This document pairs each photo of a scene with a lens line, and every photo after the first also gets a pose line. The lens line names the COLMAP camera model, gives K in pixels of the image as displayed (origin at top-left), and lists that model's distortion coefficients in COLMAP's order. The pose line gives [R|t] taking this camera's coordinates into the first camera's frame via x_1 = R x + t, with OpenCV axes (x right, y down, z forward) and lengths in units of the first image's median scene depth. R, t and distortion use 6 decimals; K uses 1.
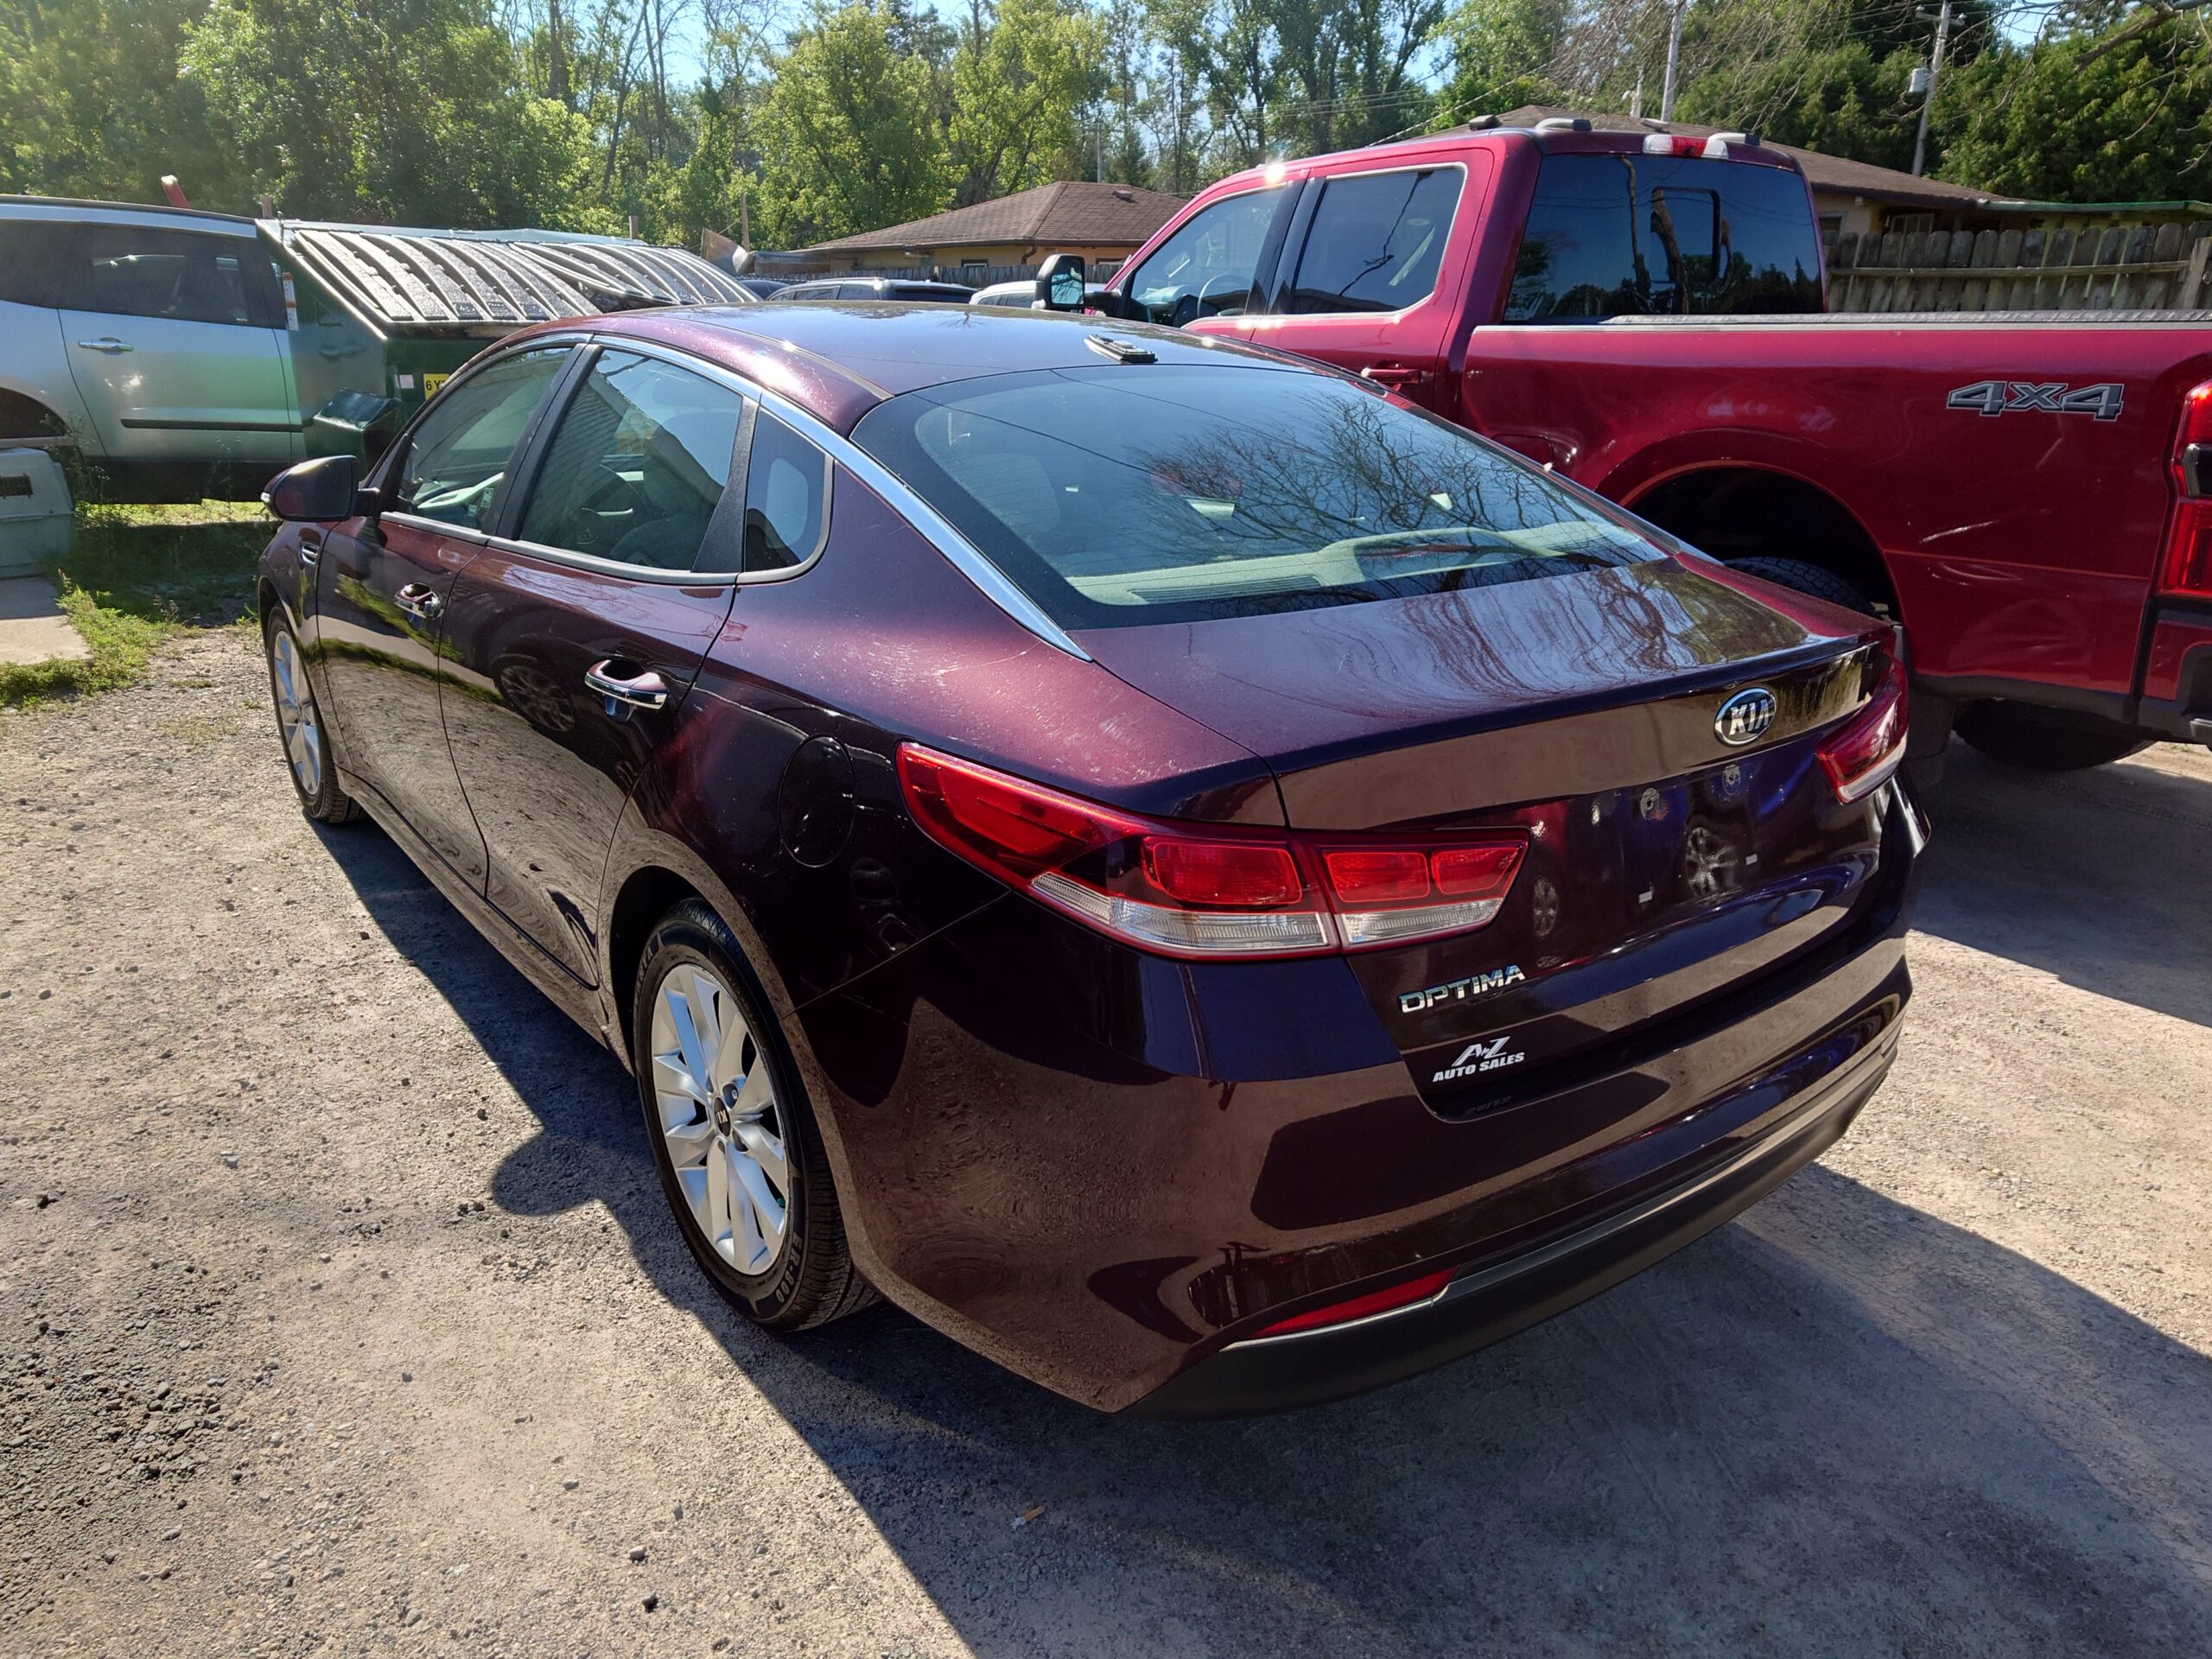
lens RADIAL K [[1530.2, 0, 1106.0], [0, 1530.2, 829.5], [0, 0, 1]] dist [-0.004158, -0.001814]
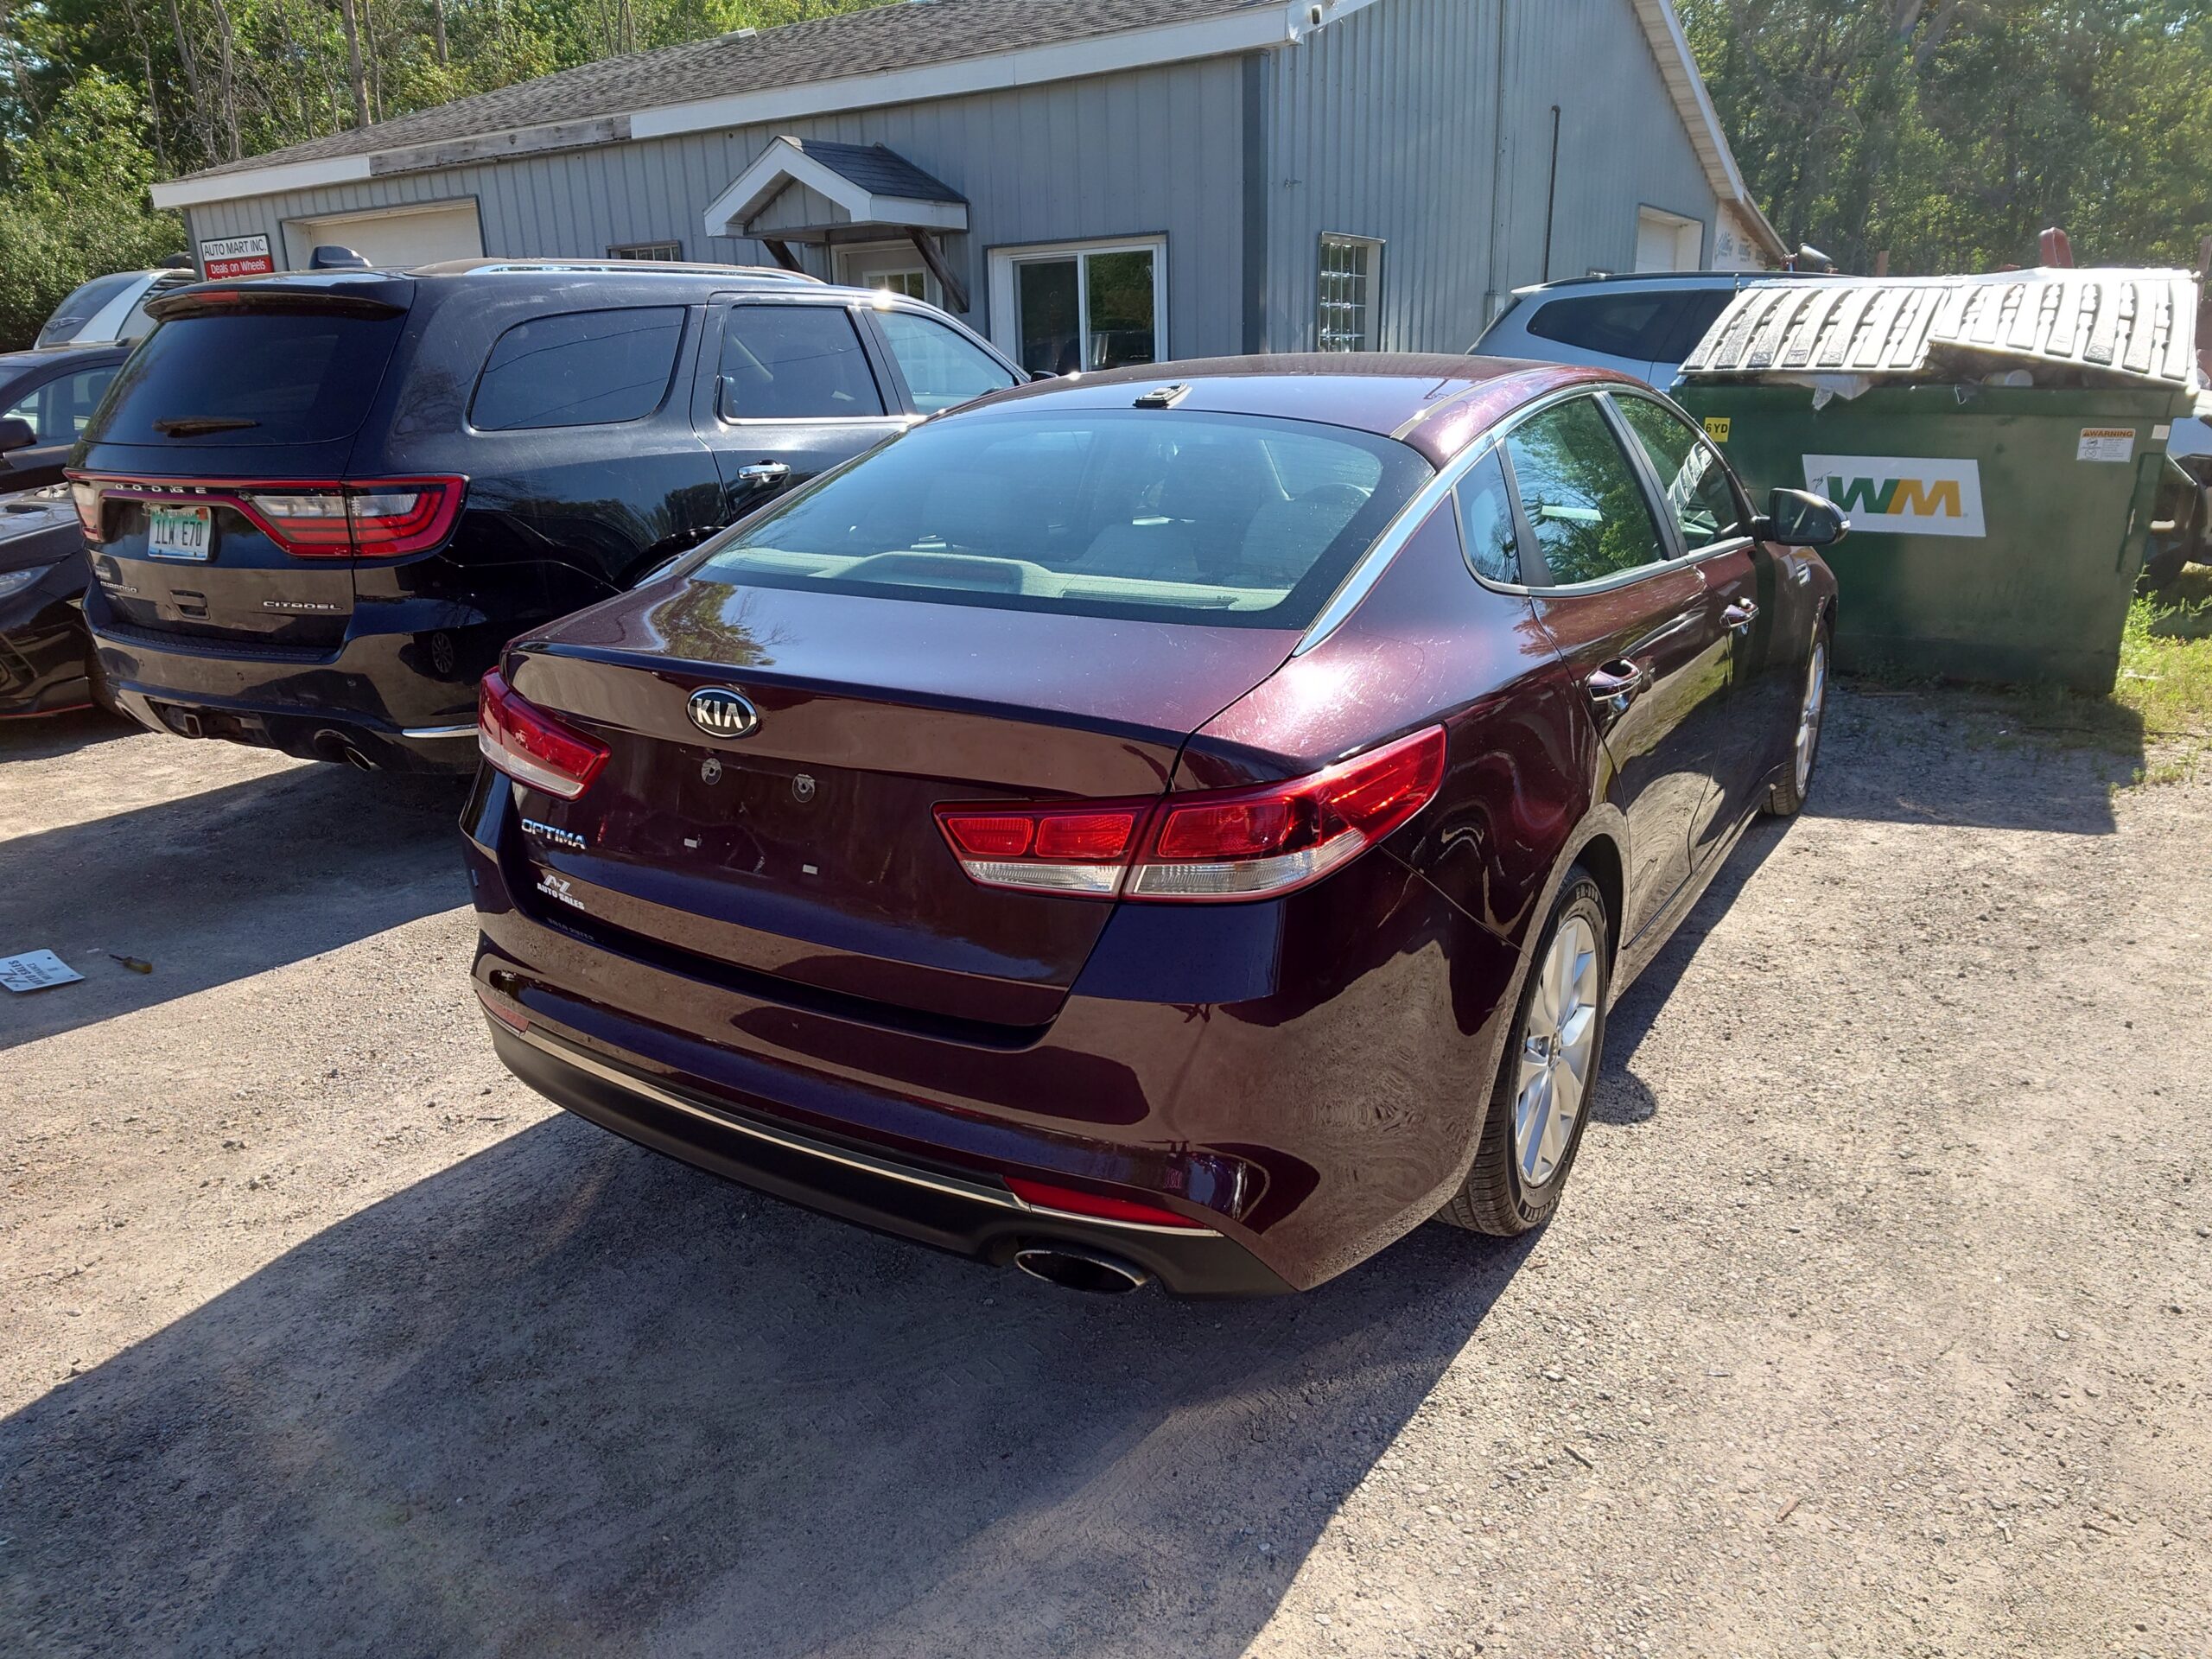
lens RADIAL K [[1530.2, 0, 1106.0], [0, 1530.2, 829.5], [0, 0, 1]] dist [-0.004158, -0.001814]
pose [[0.337717, 0.252605, -0.906718, 1.404301], [-0.278355, 0.947031, 0.160159, -0.227149], [0.899147, 0.198301, 0.390142, 0.739425]]
